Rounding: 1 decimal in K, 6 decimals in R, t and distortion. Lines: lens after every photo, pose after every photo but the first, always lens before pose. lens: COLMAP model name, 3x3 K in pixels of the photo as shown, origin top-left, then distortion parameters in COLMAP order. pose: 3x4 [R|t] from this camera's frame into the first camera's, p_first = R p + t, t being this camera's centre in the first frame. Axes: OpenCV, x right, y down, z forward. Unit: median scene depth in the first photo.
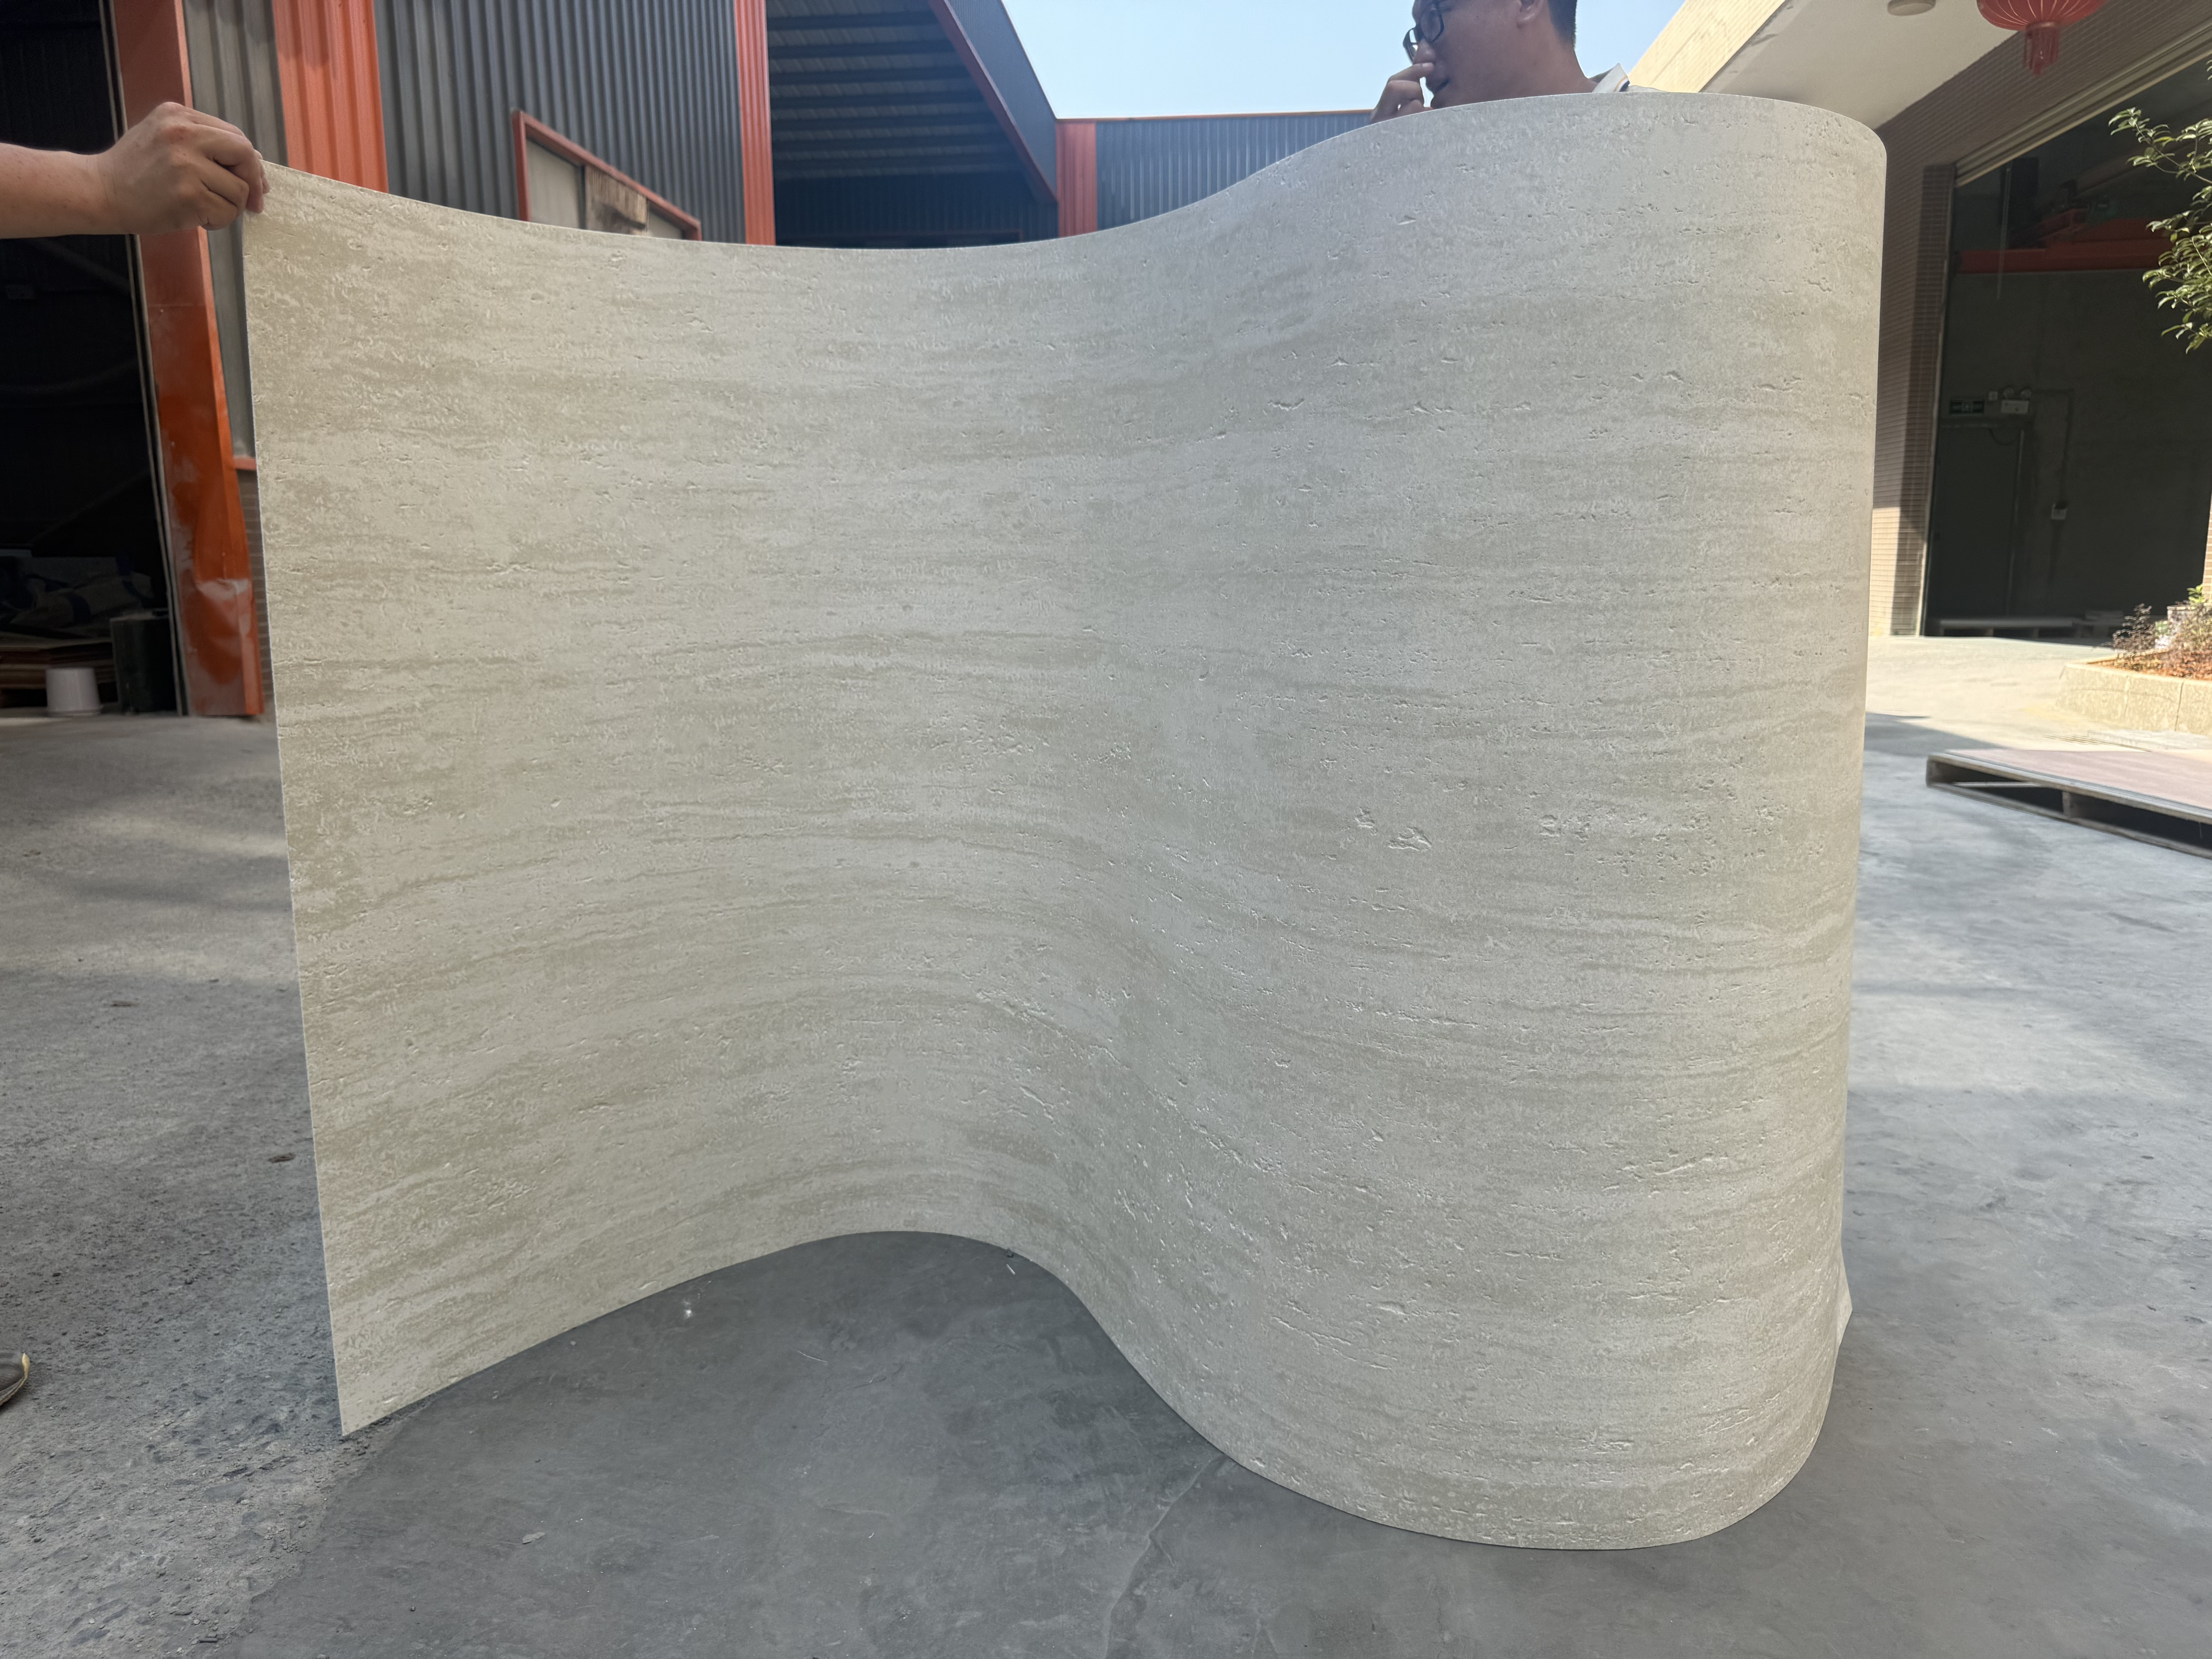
lens RADIAL K [[1614.9, 0, 1117.0], [0, 1614.9, 845.6], [0, 0, 1]] dist [-0.010633, 0.001838]
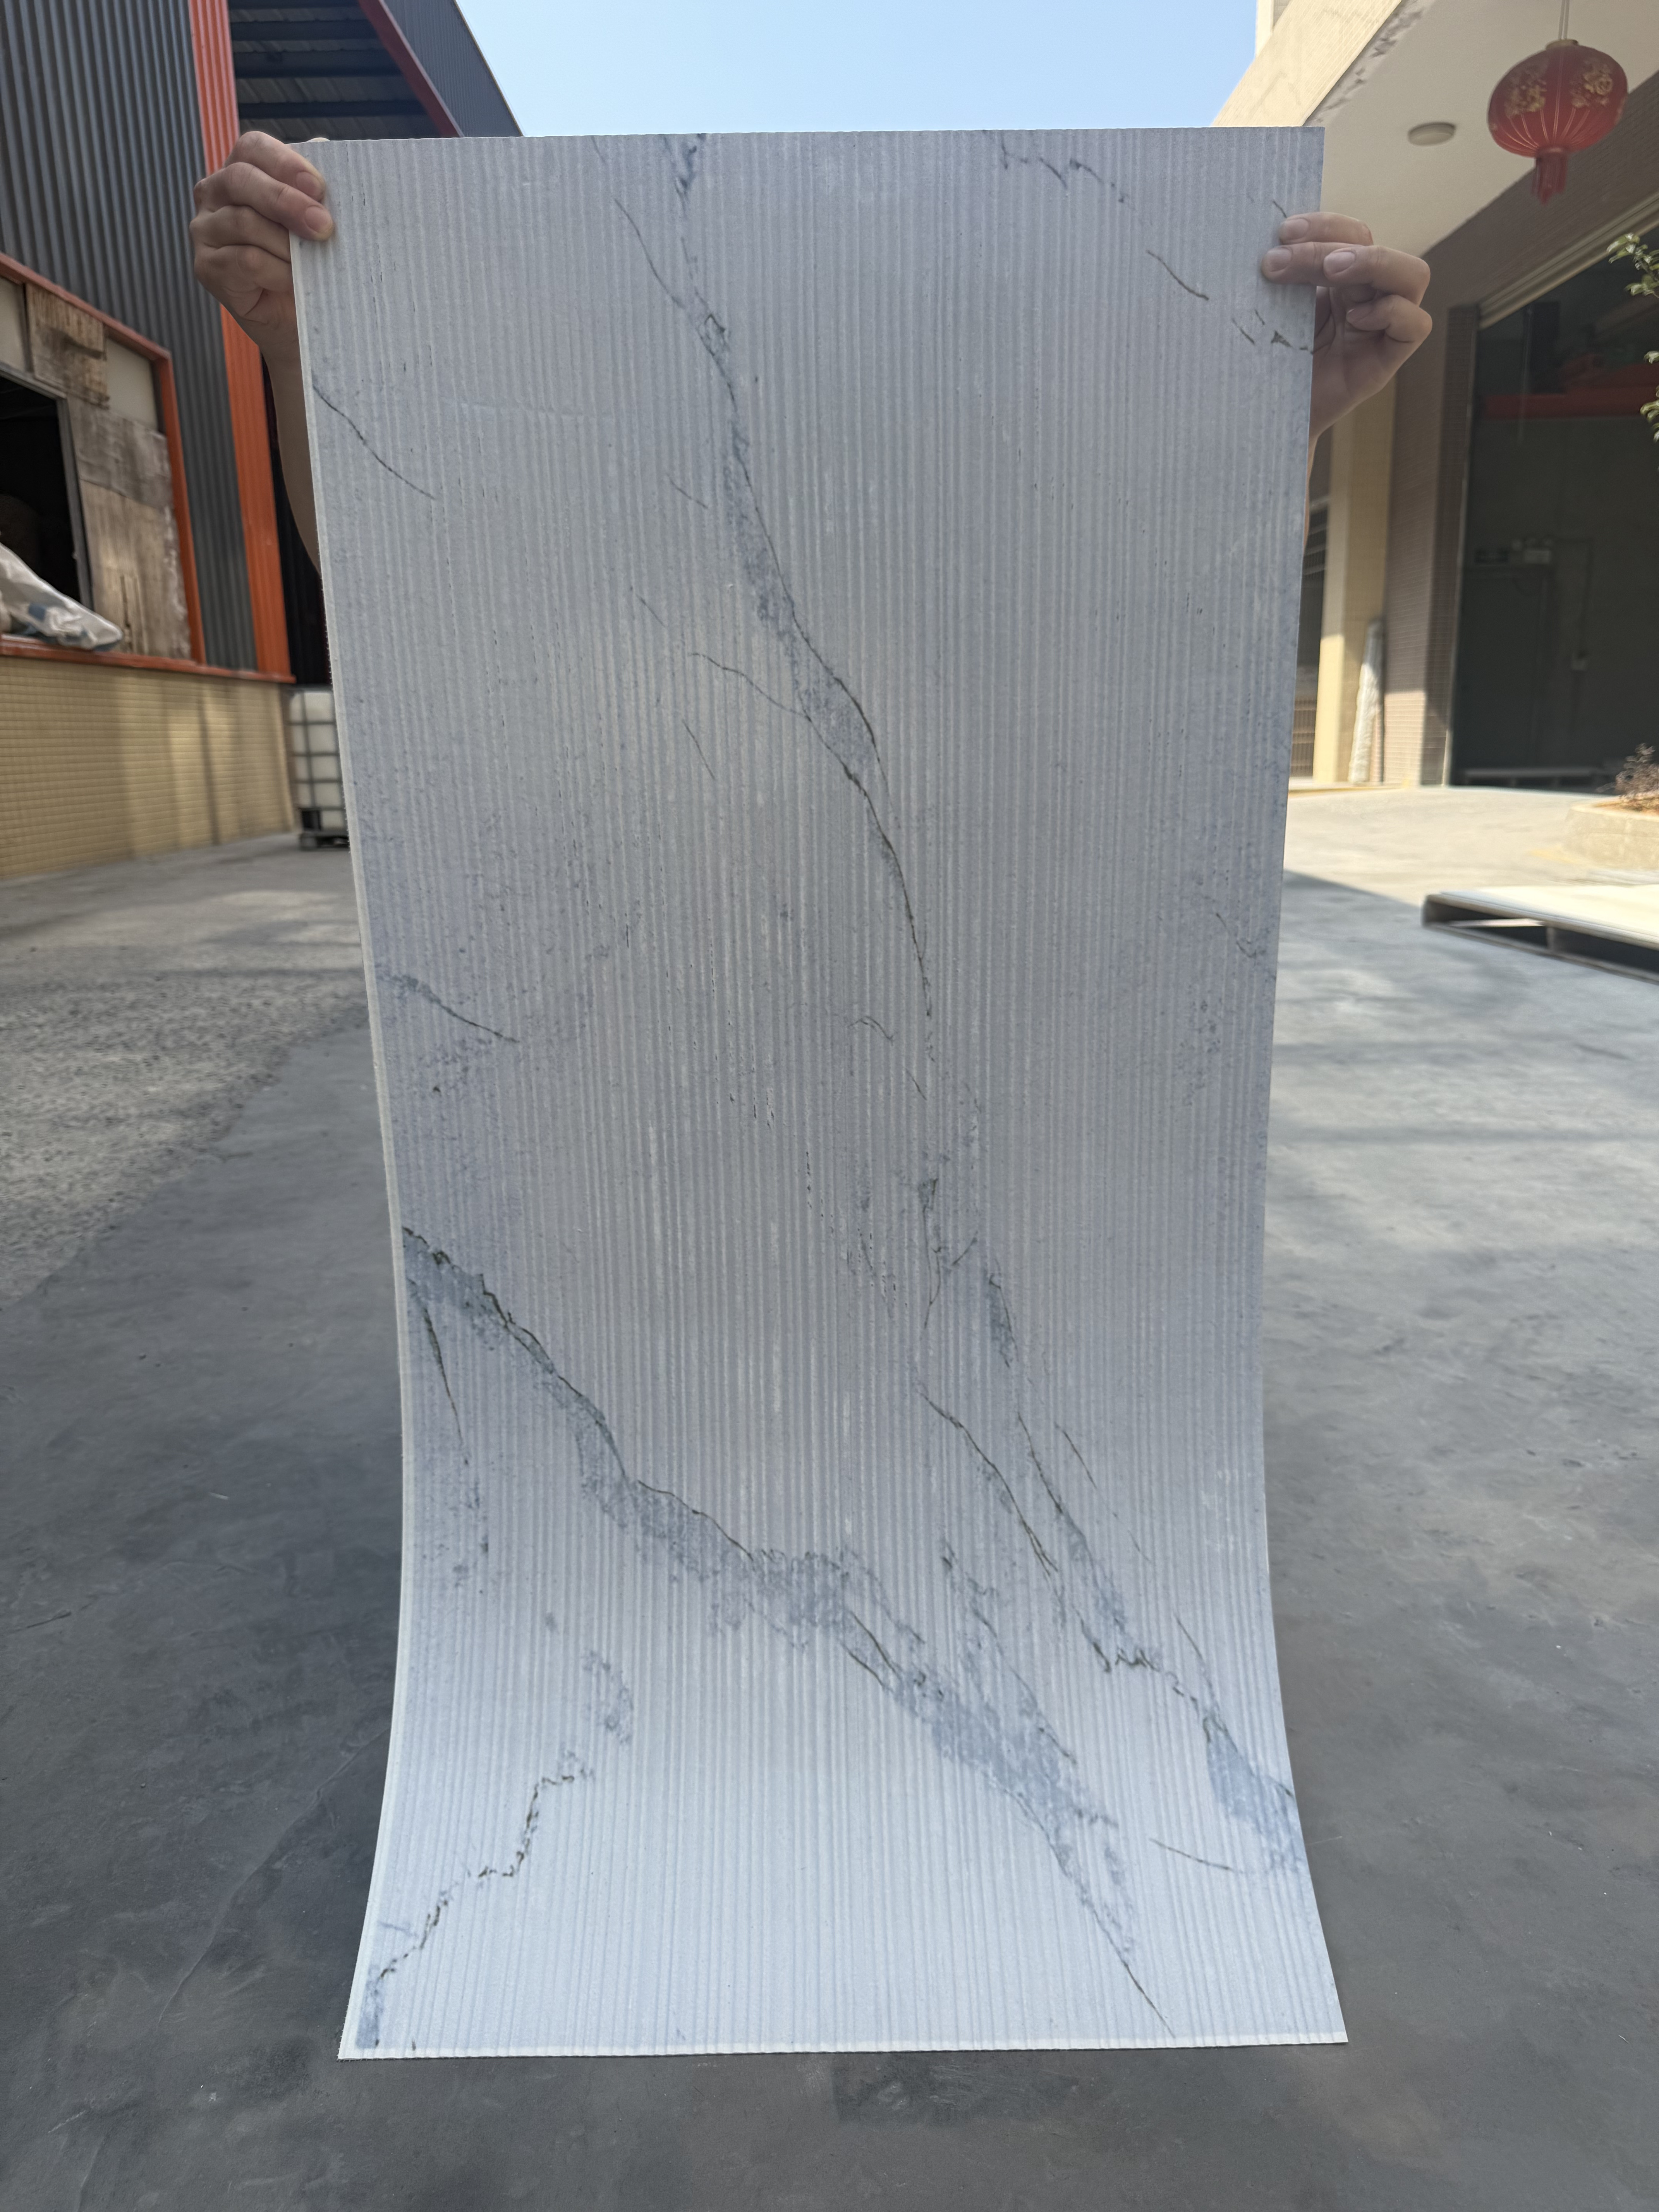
lens RADIAL K [[1614.9, 0, 837.4], [0, 1614.9, 1117.2], [0, 0, 1]] dist [-0.010633, 0.001838]
pose [[0.995555, -0.033002, 0.088205, 0.097098], [0.027543, 0.997671, 0.062404, 0.015327], [-0.090059, -0.059697, 0.994146, 0.072350]]
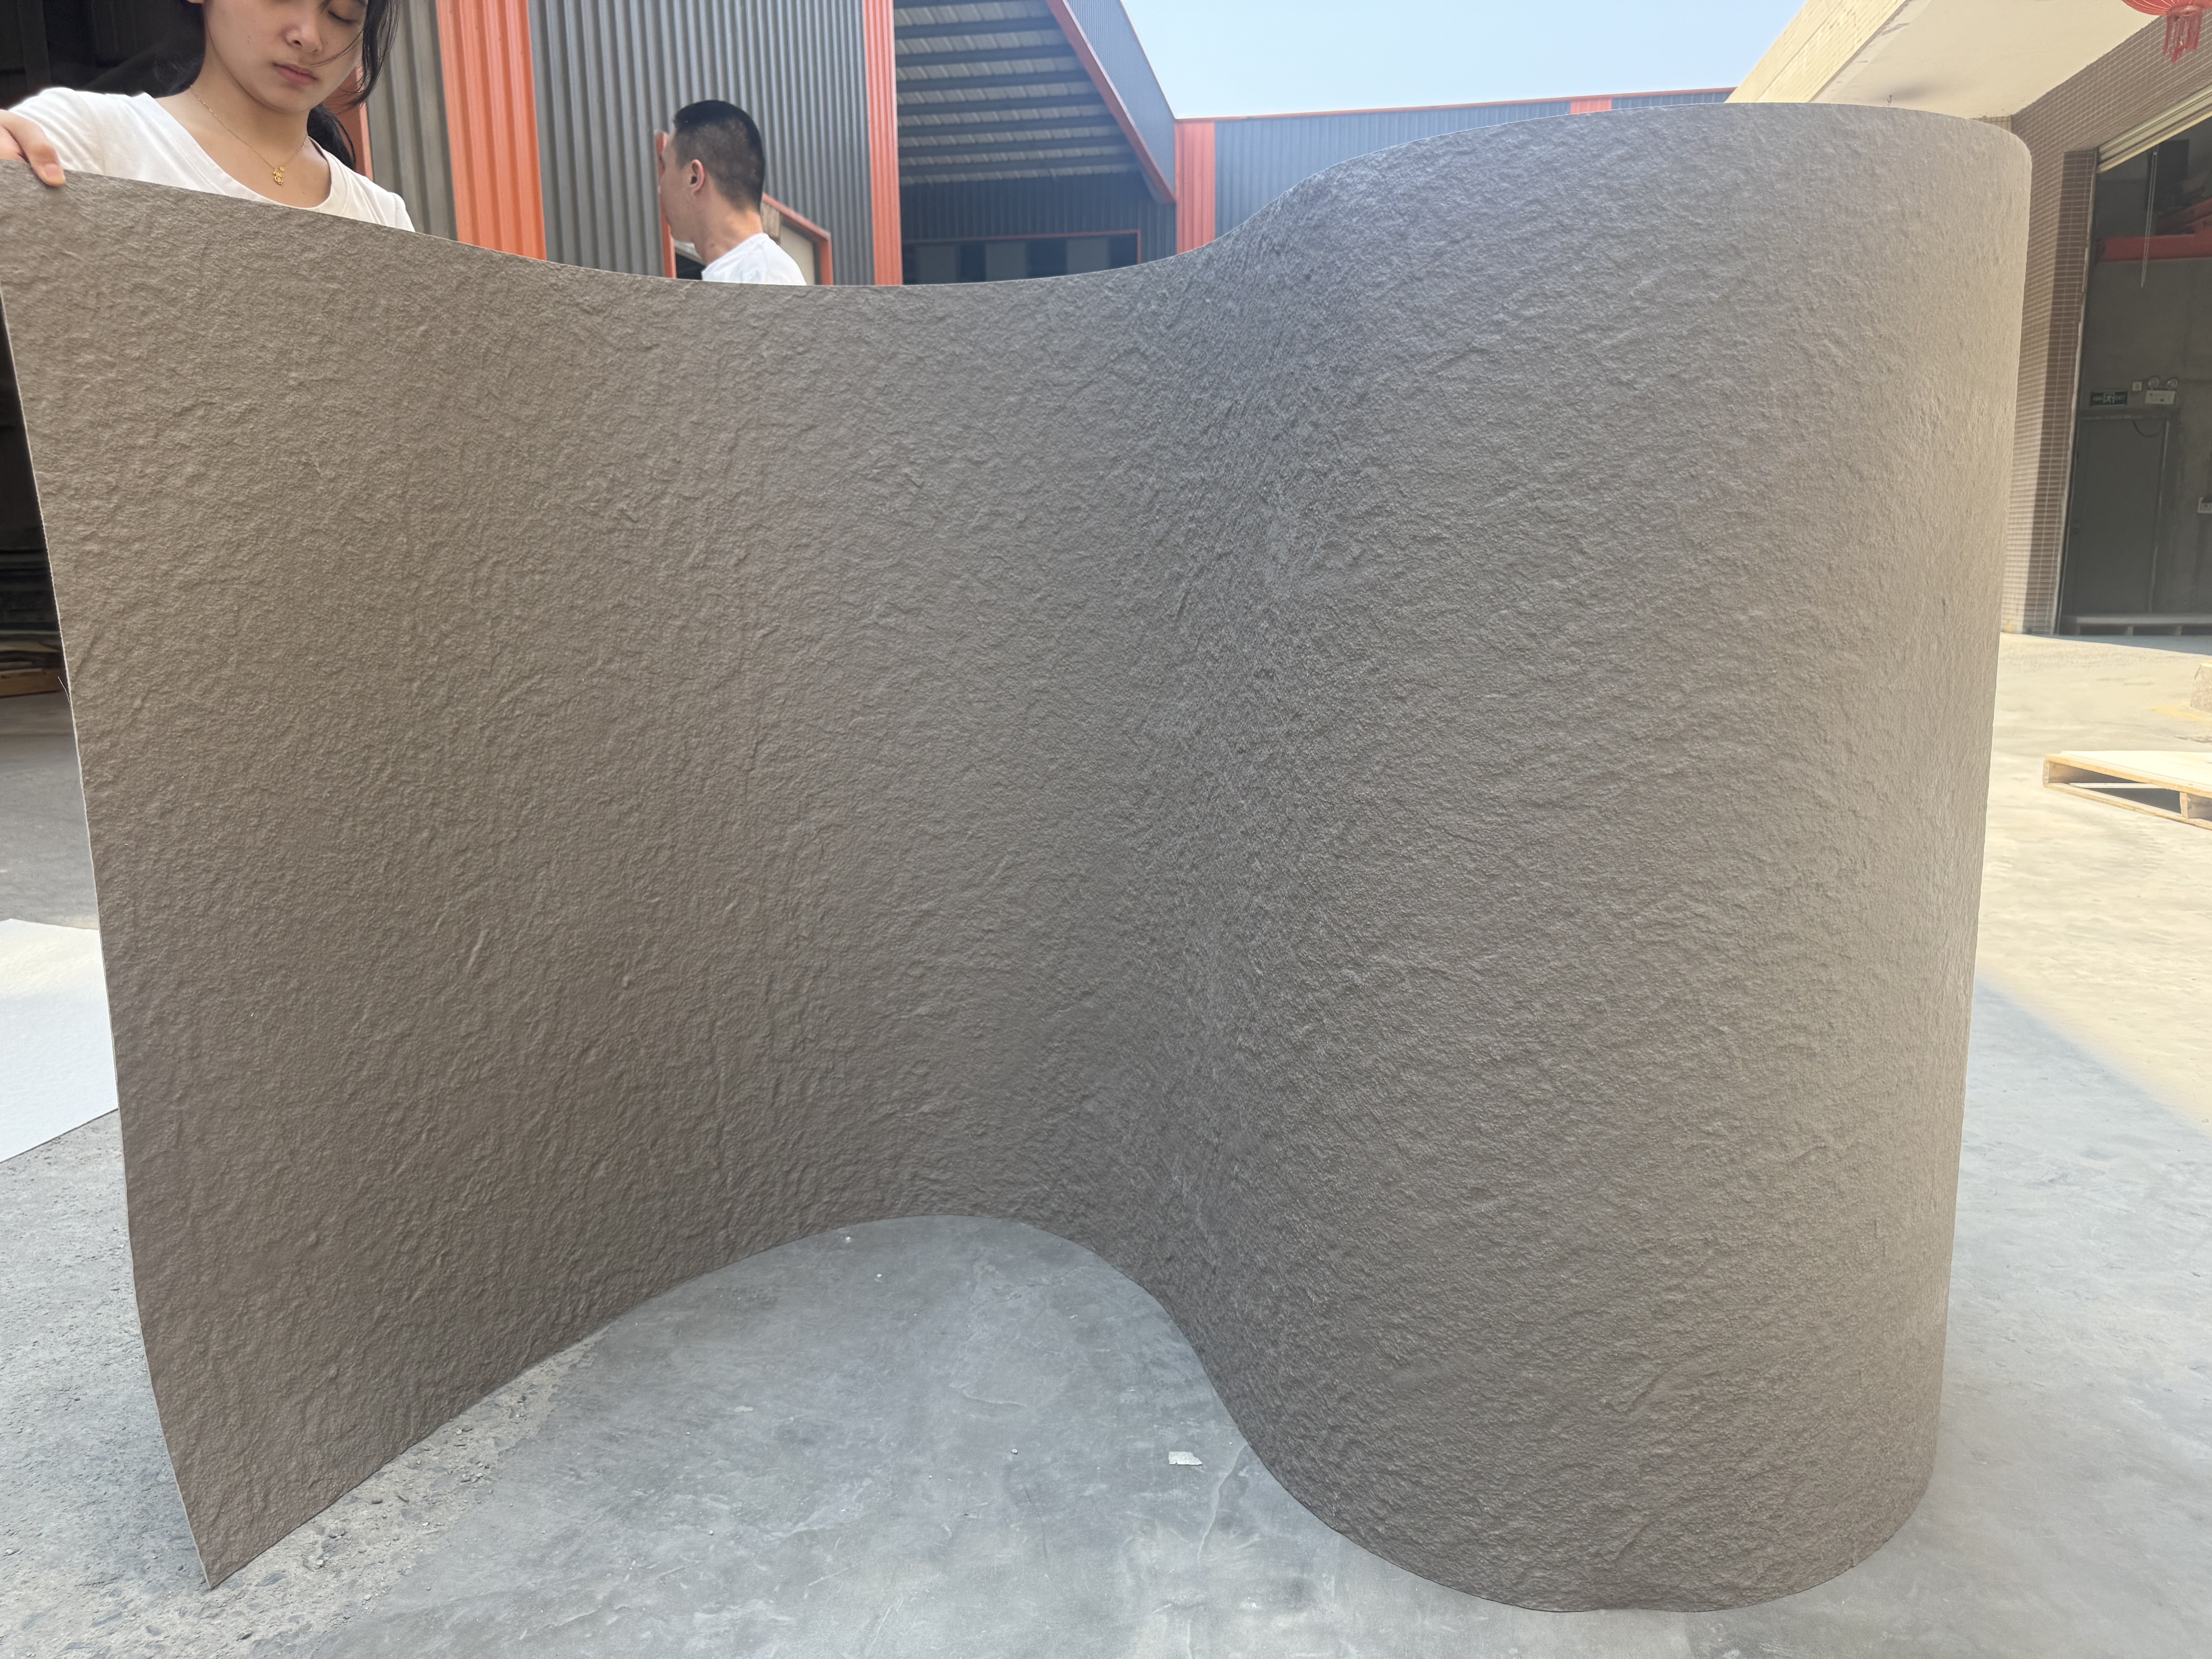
lens RADIAL K [[1614.9, 0, 1111.9], [0, 1614.9, 845.1], [0, 0, 1]] dist [-0.010633, 0.001838]
pose [[0.997318, 0.008952, -0.072640, 0.000132], [-0.008808, 0.999959, 0.002294, 0.003640], [0.072657, -0.001648, 0.997356, -0.065634]]
